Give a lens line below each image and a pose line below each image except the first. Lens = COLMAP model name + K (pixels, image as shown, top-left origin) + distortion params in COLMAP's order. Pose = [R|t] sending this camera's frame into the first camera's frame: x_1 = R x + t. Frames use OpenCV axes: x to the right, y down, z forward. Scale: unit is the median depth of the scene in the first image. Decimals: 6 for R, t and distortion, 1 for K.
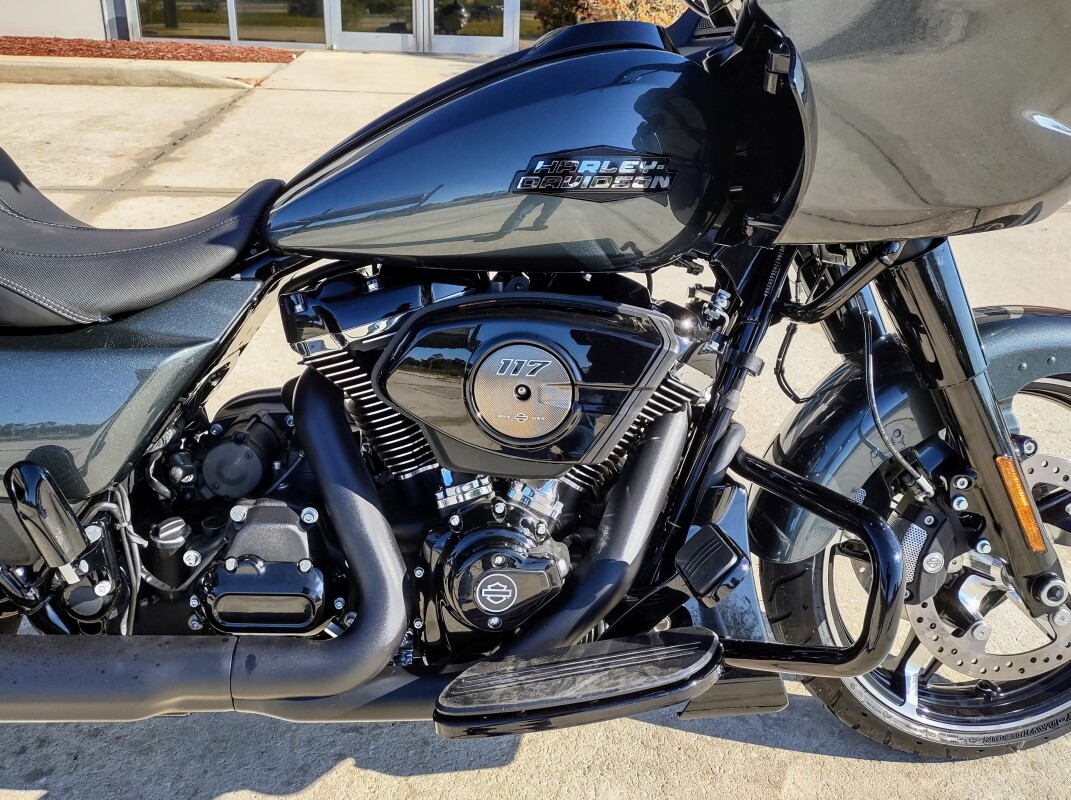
lens RADIAL K [[811.1, 0, 538.4], [0, 811.1, 385.7], [0, 0, 1]] dist [0.045717, -0.063793]
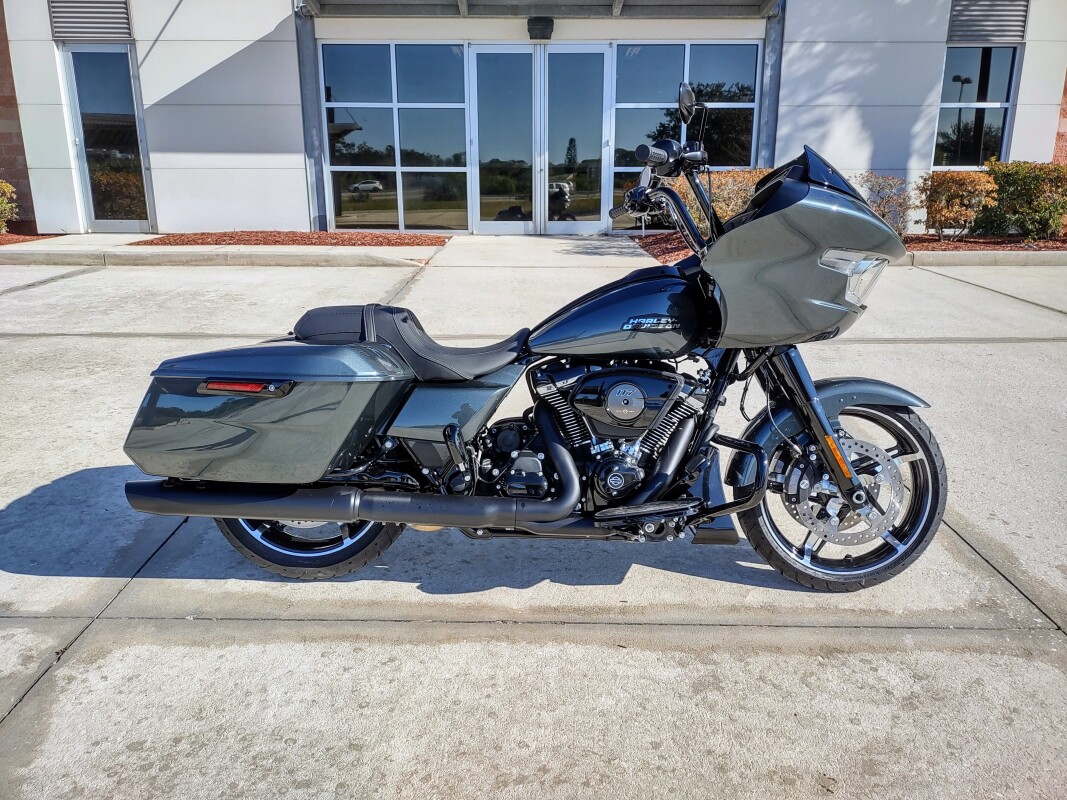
lens RADIAL K [[808.1, 0, 536.4], [0, 808.1, 385.7], [0, 0, 1]] dist [0.045717, -0.063793]
pose [[0.993763, -0.007814, -0.111238, -0.012804], [-0.011510, 0.985027, -0.172016, 0.360486], [0.110917, 0.172223, 0.978793, -1.438922]]
